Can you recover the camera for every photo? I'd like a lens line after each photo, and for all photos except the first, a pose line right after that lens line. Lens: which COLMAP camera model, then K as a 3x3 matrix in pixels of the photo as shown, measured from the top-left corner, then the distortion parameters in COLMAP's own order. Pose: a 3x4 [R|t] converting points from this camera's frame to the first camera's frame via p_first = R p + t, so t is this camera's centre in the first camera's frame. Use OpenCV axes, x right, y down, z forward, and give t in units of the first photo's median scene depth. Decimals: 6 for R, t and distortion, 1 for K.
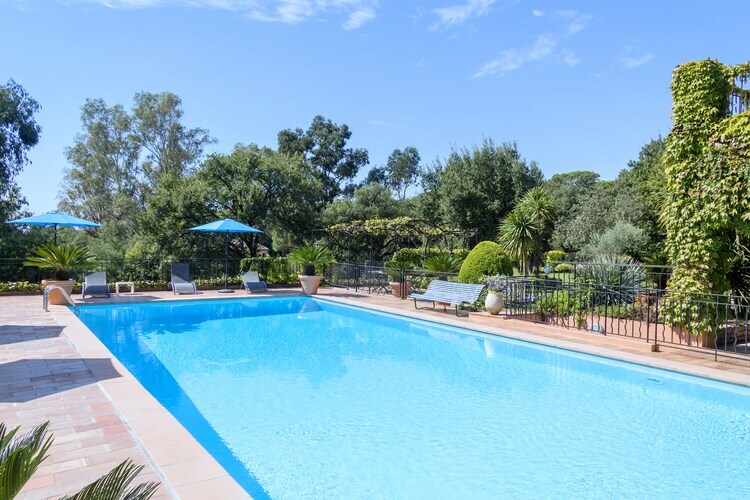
lens RADIAL K [[591.9, 0, 375.0], [0, 591.9, 250.0], [0, 0, 1]] dist [0.018519, 0.002321]
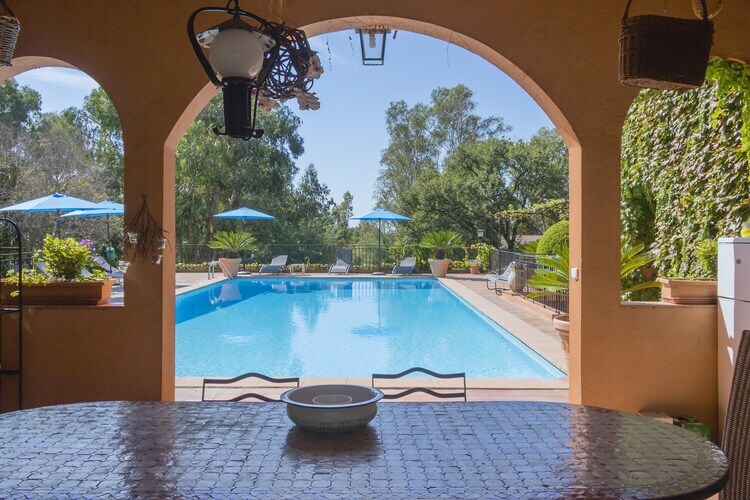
lens RADIAL K [[685.7, 0, 375.0], [0, 685.7, 250.0], [0, 0, 1]] dist [0.003816, 0.000536]
pose [[0.826859, -0.008762, -0.562341, 0.255826], [0.009219, 0.999955, -0.002027, 0.014769], [0.562333, -0.003508, 0.826903, -0.035853]]
